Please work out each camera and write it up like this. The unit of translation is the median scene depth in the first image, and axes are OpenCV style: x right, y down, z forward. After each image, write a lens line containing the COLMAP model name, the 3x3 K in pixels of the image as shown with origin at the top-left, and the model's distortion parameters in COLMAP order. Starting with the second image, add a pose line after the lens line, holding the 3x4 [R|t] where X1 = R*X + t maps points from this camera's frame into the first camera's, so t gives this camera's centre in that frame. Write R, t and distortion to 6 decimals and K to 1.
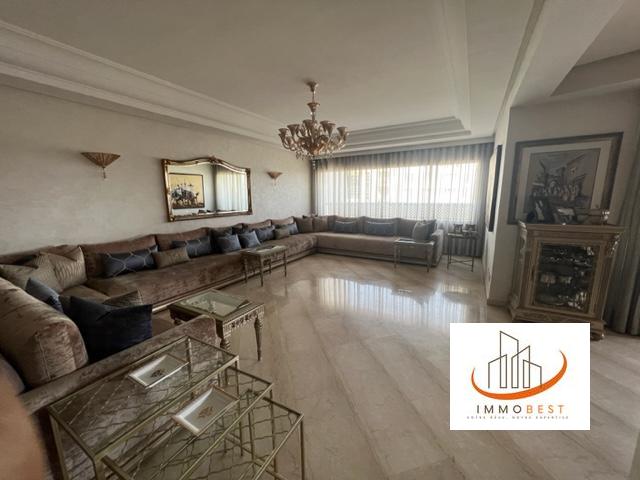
lens RADIAL K [[257.2, 0, 320.3], [0, 257.2, 239.9], [0, 0, 1]] dist [0.000332, 0.000065]
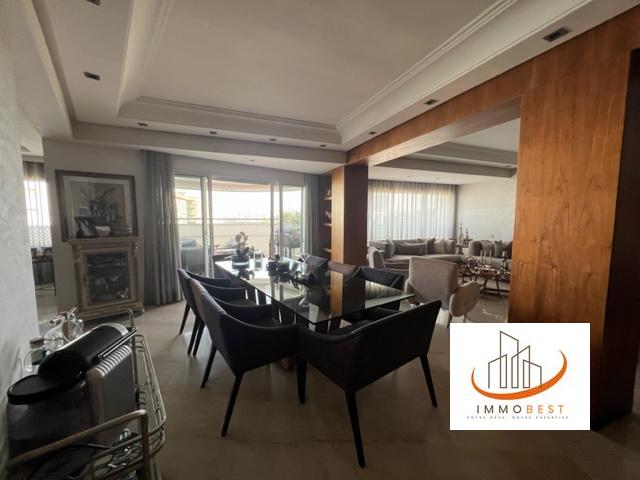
lens RADIAL K [[257.2, 0, 320.3], [0, 257.2, 239.9], [0, 0, 1]] dist [0.000332, 0.000065]
pose [[0.363305, -0.072412, 0.928852, 0.117480], [0.156136, 0.987607, 0.015923, 0.098325], [-0.918494, 0.139242, 0.370109, -0.494108]]
